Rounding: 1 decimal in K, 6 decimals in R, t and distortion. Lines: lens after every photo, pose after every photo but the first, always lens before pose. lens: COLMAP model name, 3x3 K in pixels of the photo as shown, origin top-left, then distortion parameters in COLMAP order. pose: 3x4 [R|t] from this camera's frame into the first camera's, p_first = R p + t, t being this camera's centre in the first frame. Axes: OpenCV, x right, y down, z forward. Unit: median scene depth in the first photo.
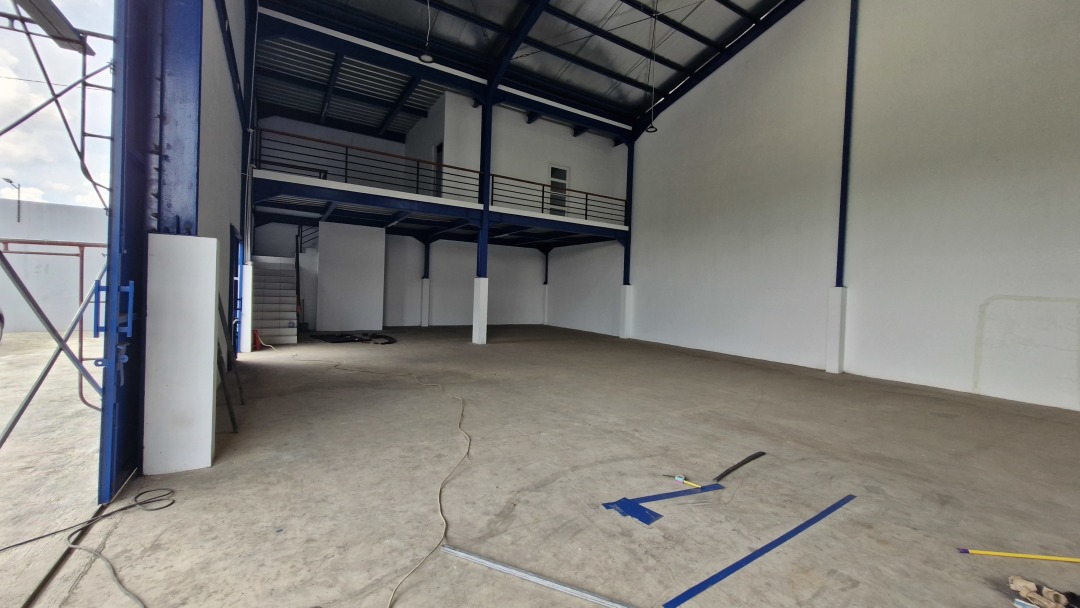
lens RADIAL K [[421.6, 0, 544.3], [0, 421.6, 298.1], [0, 0, 1]] dist [-0.001403, -0.000327]
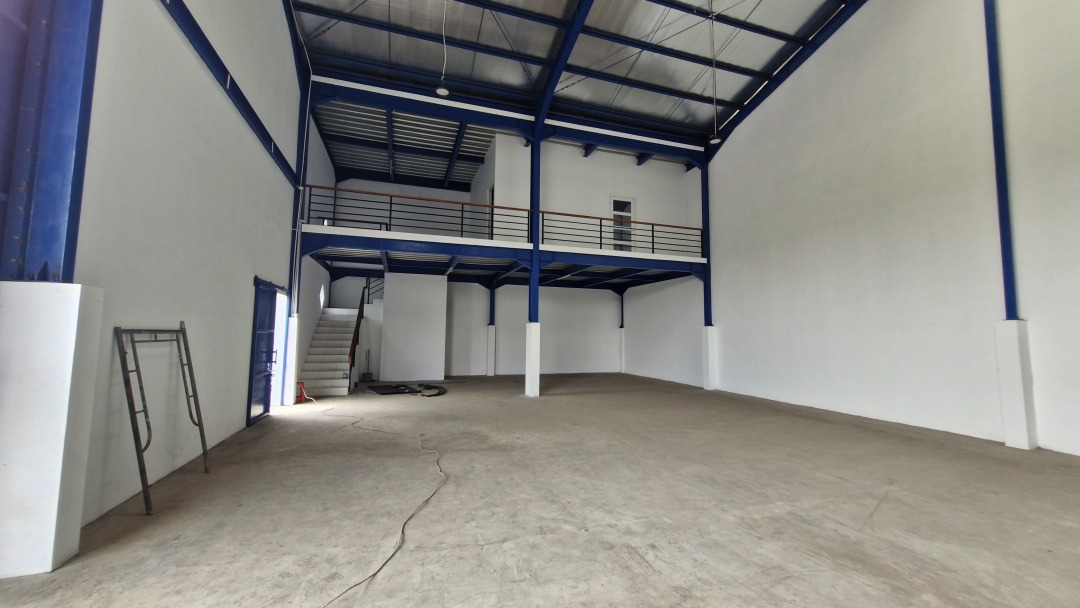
lens RADIAL K [[425.5, 0, 544.1], [0, 425.5, 297.2], [0, 0, 1]] dist [0.001143, 0.000084]
pose [[0.972859, -0.044131, -0.227150, 0.092489], [0.019446, 0.993765, -0.109784, -0.001521], [0.230579, 0.102388, 0.967652, 0.116310]]
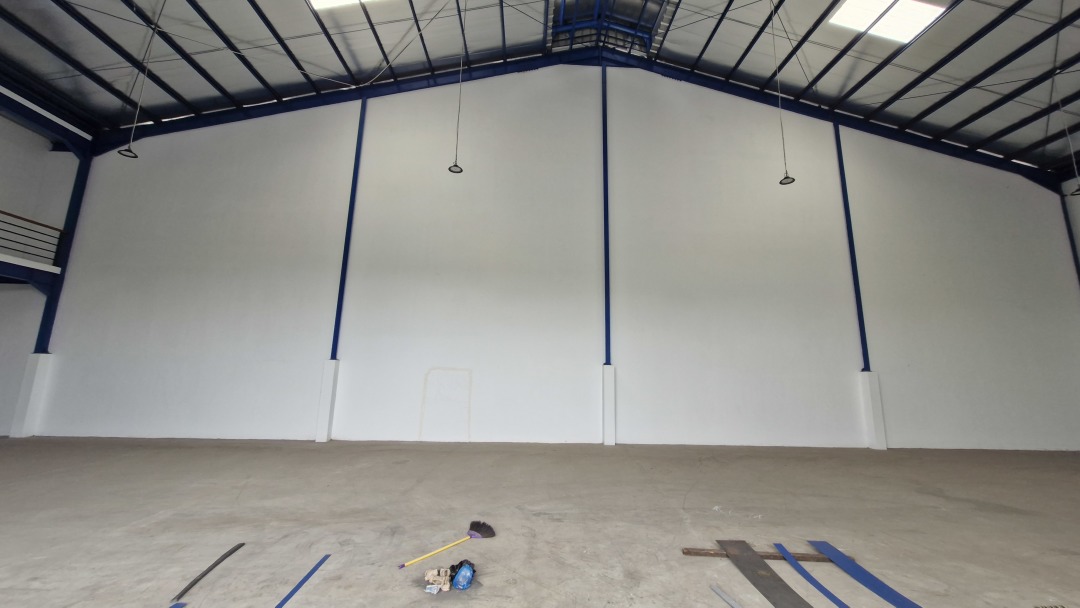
lens RADIAL K [[421.6, 0, 544.3], [0, 421.6, 298.1], [0, 0, 1]] dist [-0.001403, -0.000327]
pose [[0.482189, 0.136360, 0.865390, -0.011154], [0.009720, 0.986919, -0.160925, -0.003017], [-0.876013, 0.086008, 0.474556, -0.021952]]
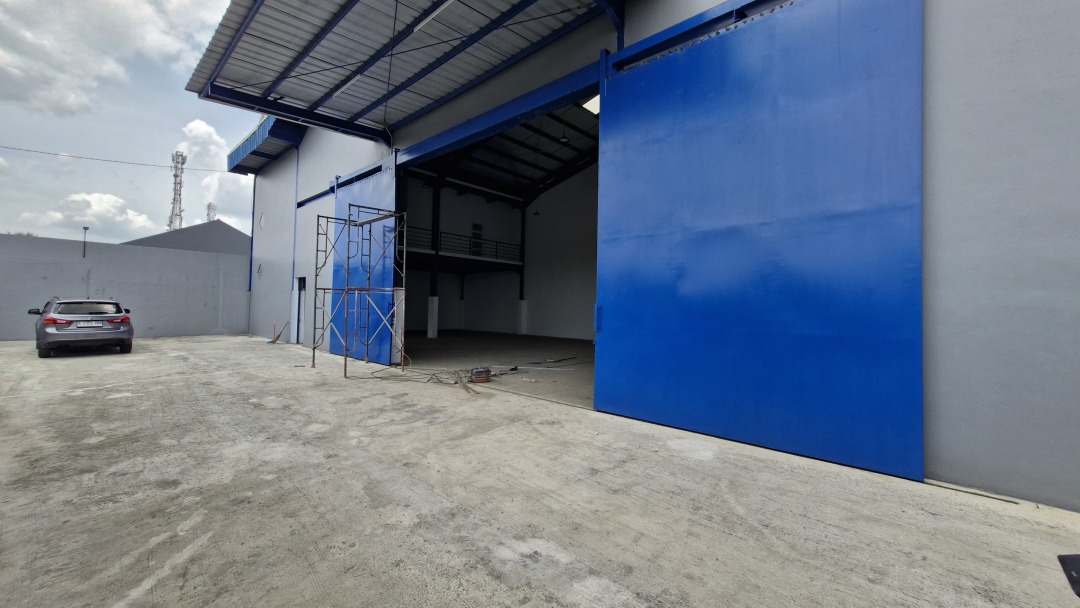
lens RADIAL K [[425.5, 0, 544.1], [0, 425.5, 297.2], [0, 0, 1]] dist [0.001143, 0.000084]
pose [[0.964431, -0.005564, 0.264277, -0.184656], [0.014861, 0.999338, -0.033195, 0.014797], [-0.263917, 0.035942, 0.963875, -0.703768]]
